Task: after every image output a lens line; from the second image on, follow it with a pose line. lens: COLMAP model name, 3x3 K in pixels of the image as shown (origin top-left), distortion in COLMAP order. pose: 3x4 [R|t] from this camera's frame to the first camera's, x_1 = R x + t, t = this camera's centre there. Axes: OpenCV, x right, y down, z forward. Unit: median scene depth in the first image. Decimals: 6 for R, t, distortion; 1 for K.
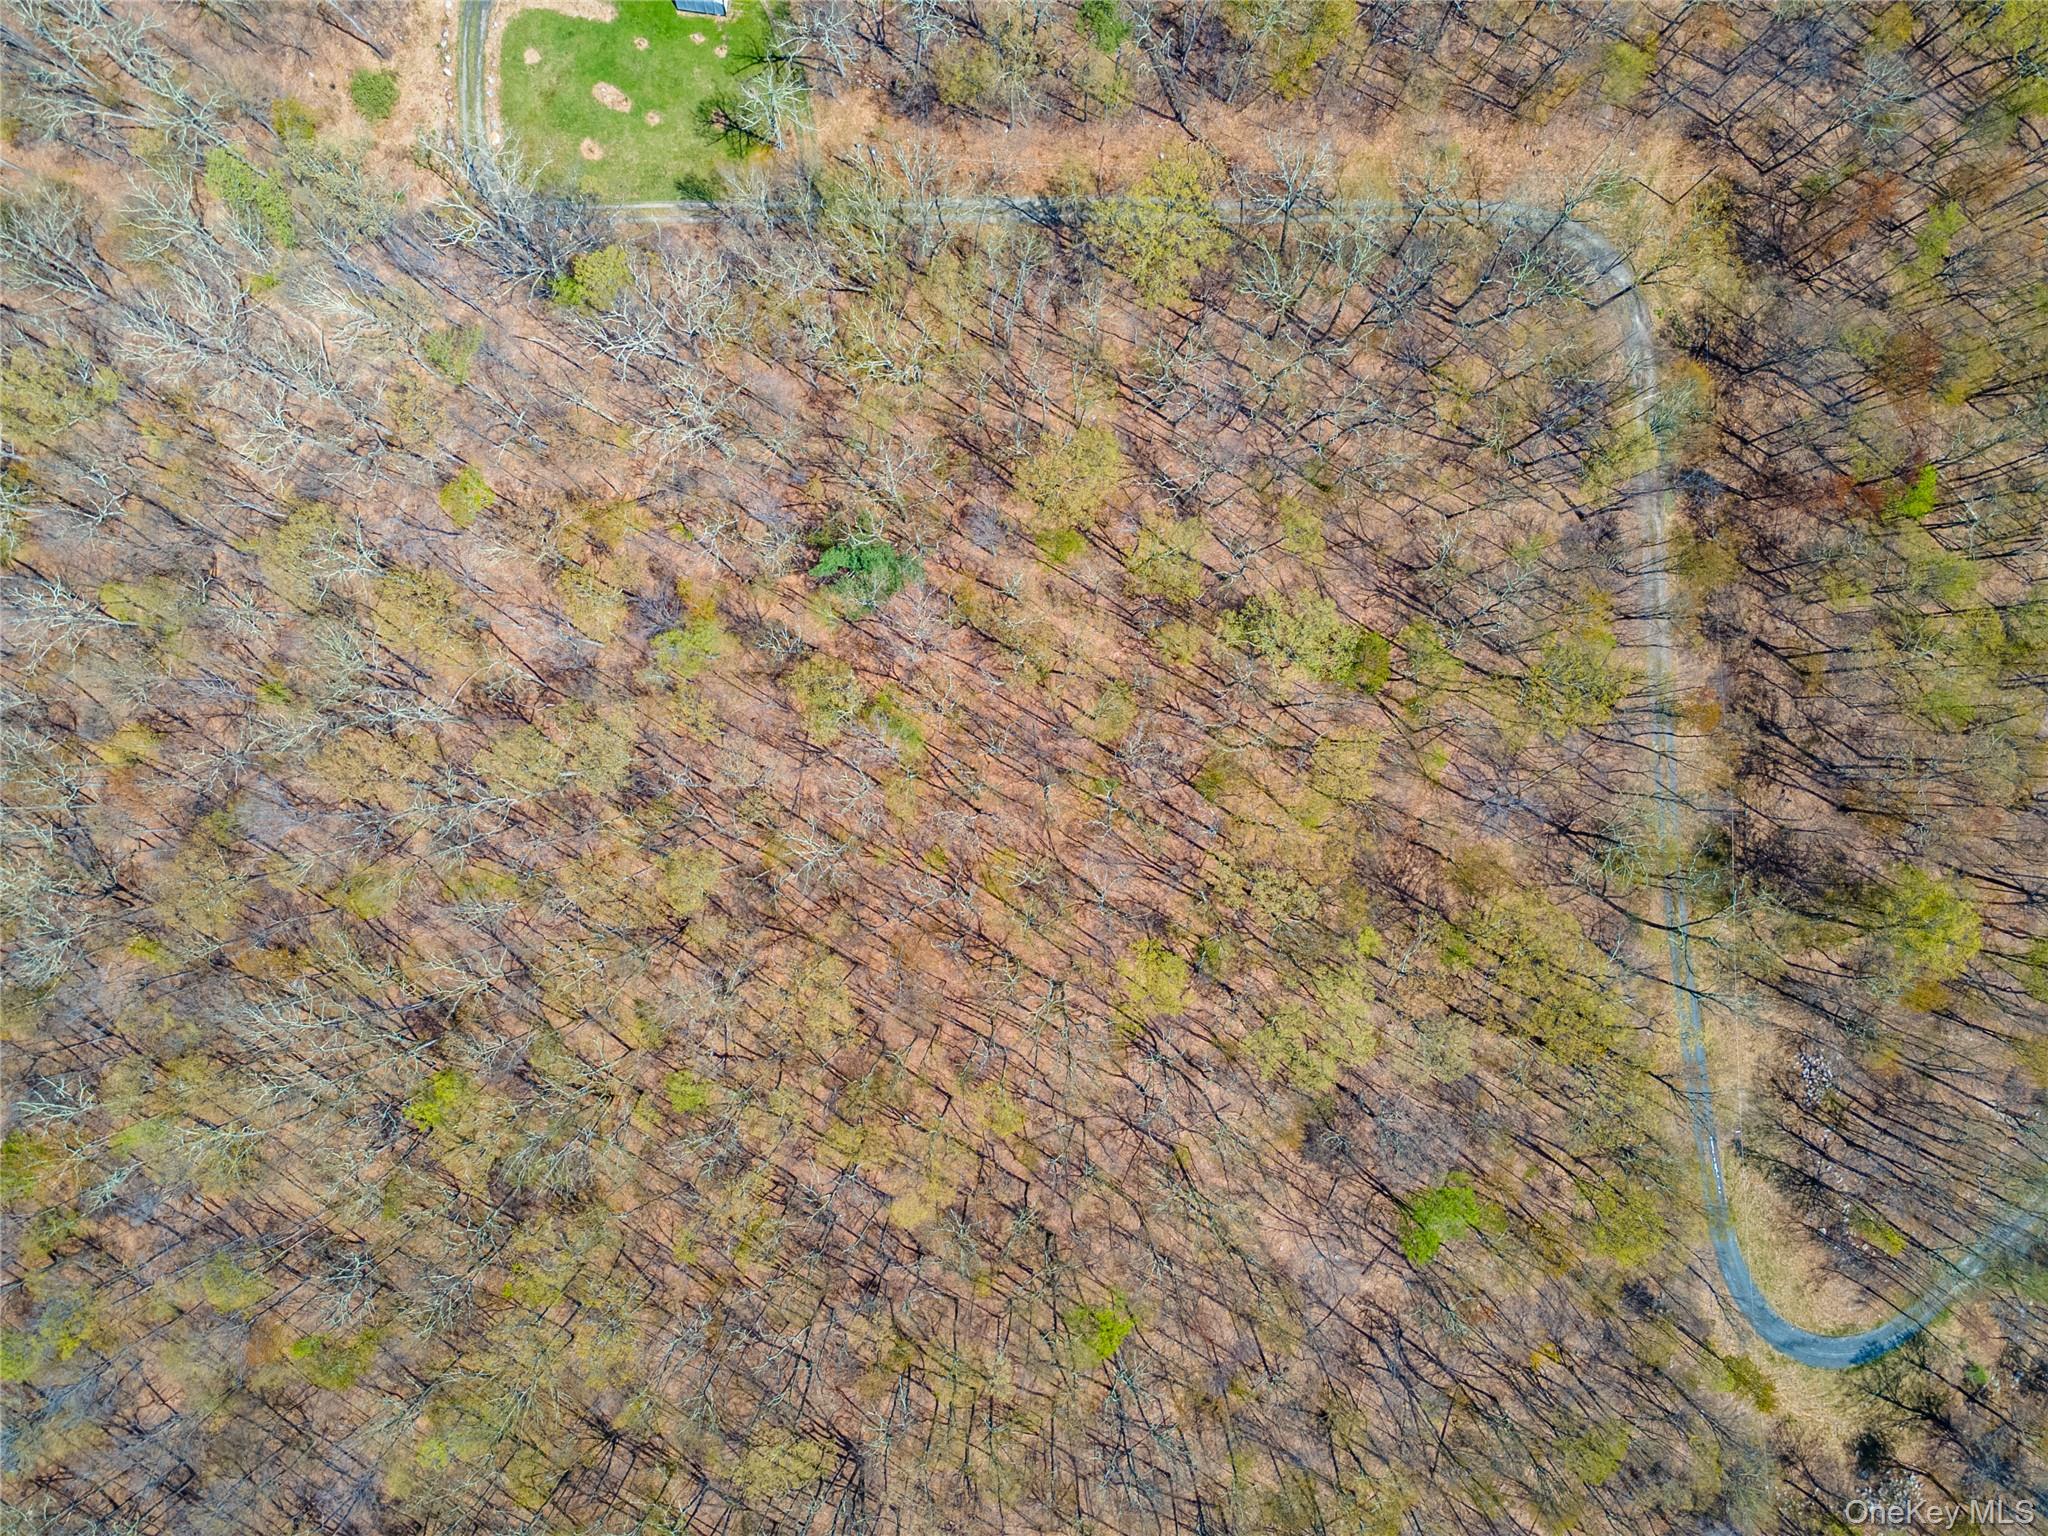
lens RADIAL K [[1493.9, 0, 1030.9], [0, 1493.9, 767.5], [0, 0, 1]] dist [0.025265, 0.032364]
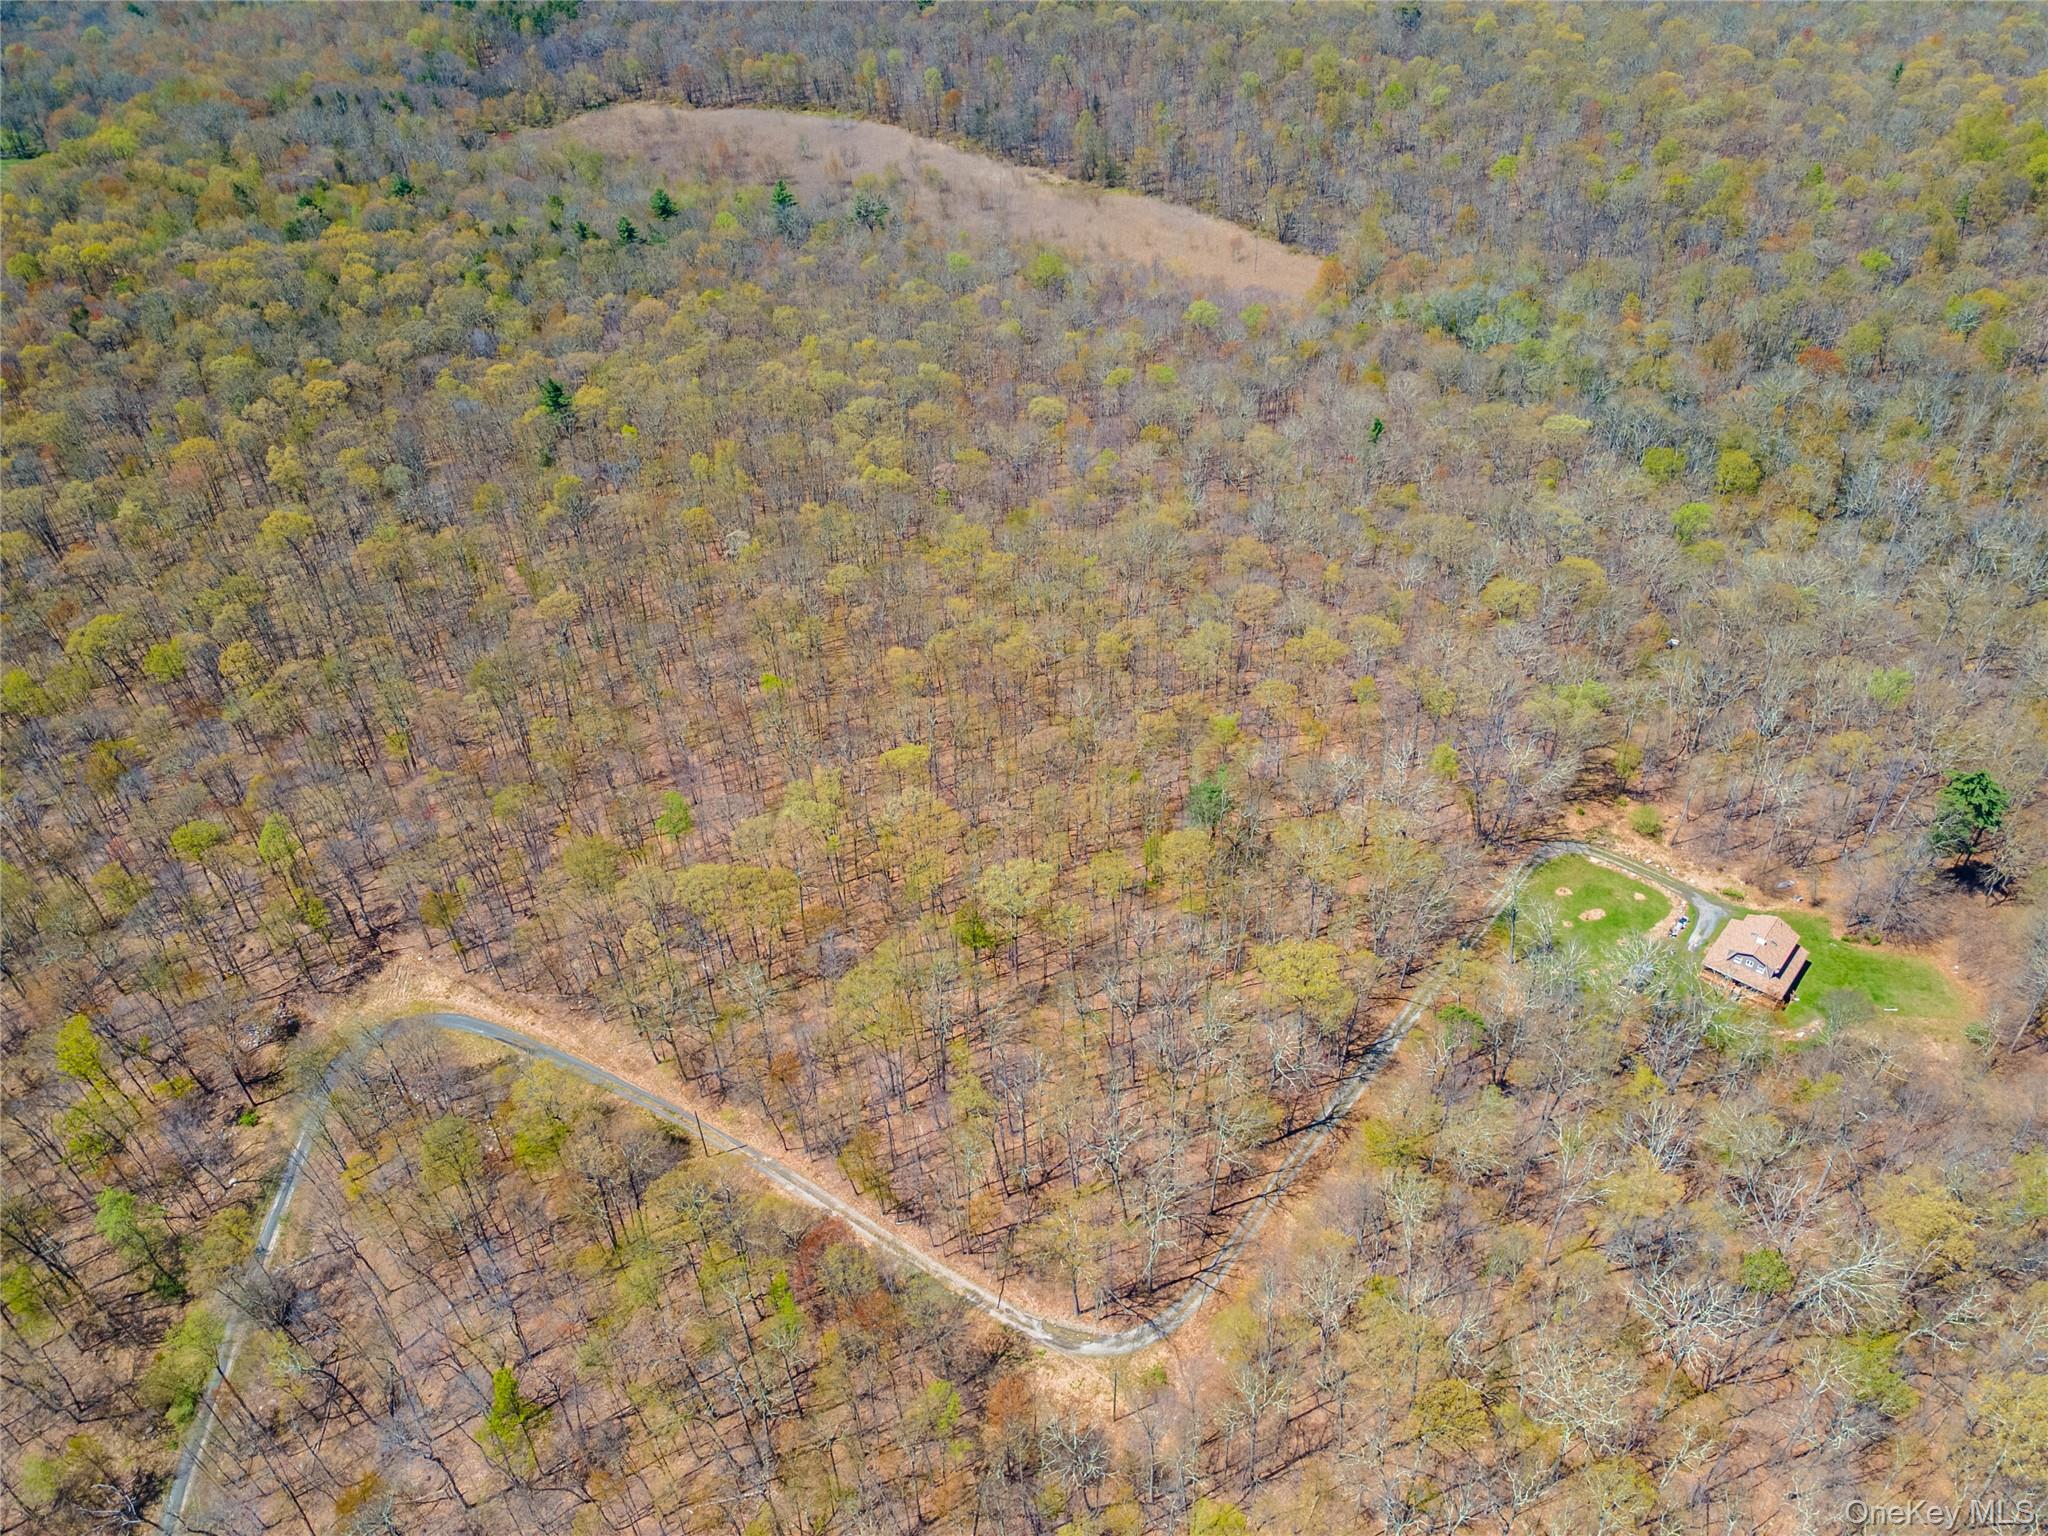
lens RADIAL K [[1493.9, 0, 1027.4], [0, 1493.9, 772.4], [0, 0, 1]] dist [0.025265, 0.032364]
pose [[-0.605644, 0.516135, -0.605640, 0.869086], [-0.795355, -0.369109, 0.480800, -0.664229], [0.024610, 0.772892, 0.634060, -0.038589]]
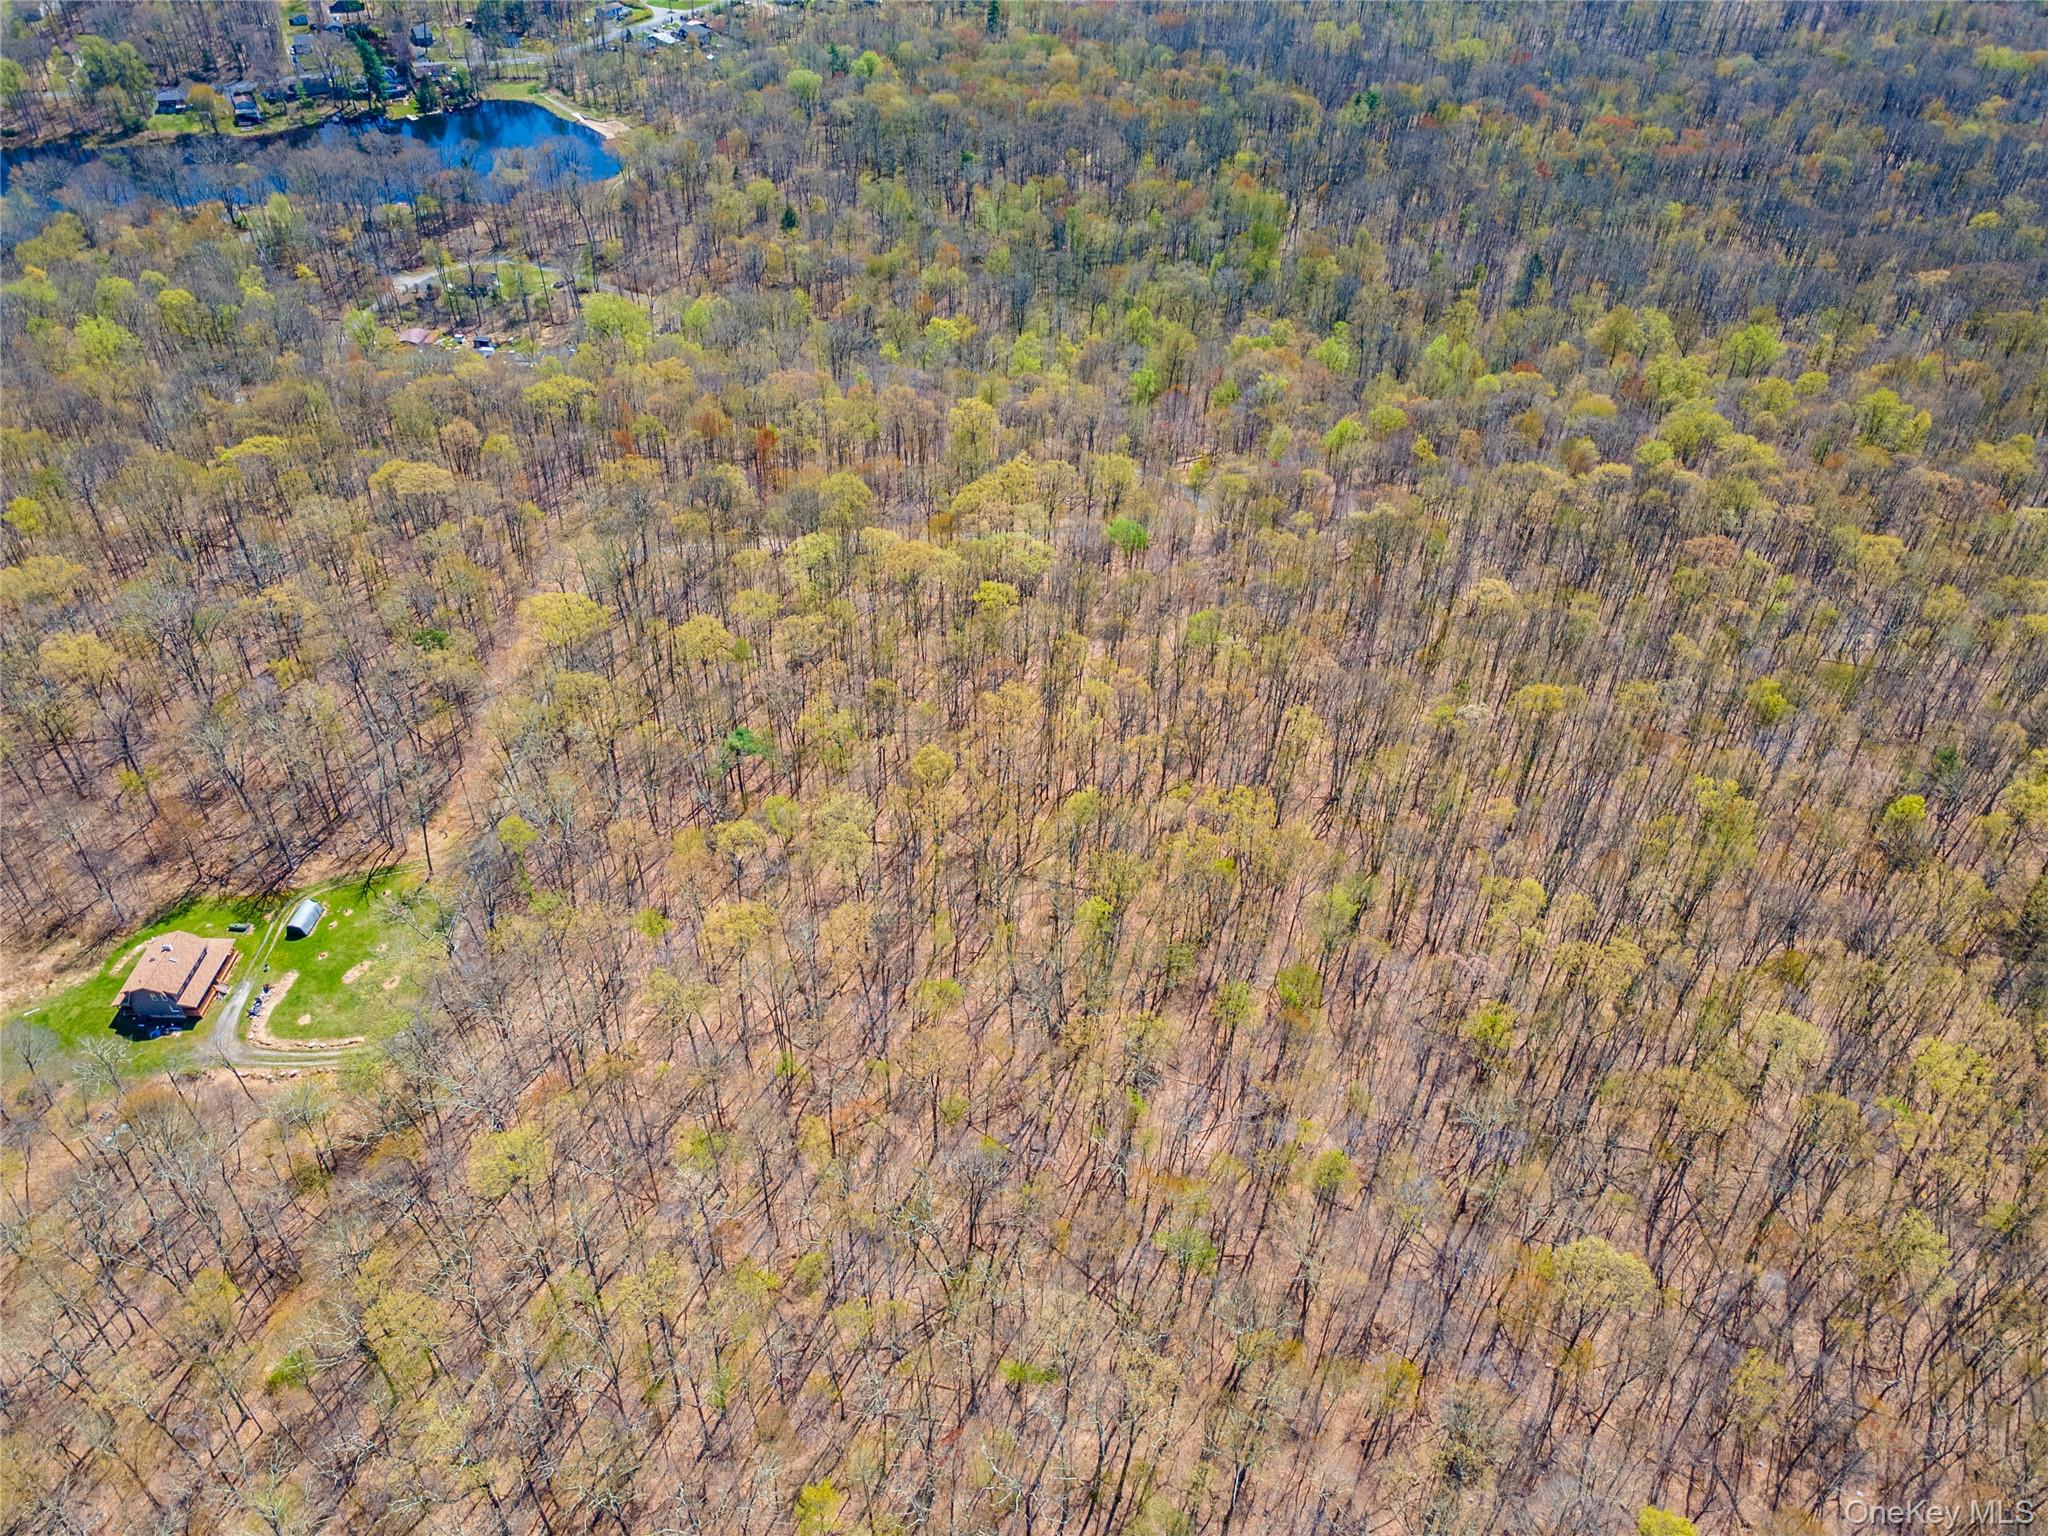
lens RADIAL K [[1493.9, 0, 1025.7], [0, 1493.9, 766.8], [0, 0, 1]] dist [0.025265, 0.032364]
pose [[-0.030086, -0.630536, 0.775577, -1.214785], [0.999547, -0.019250, 0.023124, 0.112997], [0.000349, 0.775921, 0.630830, 0.033927]]
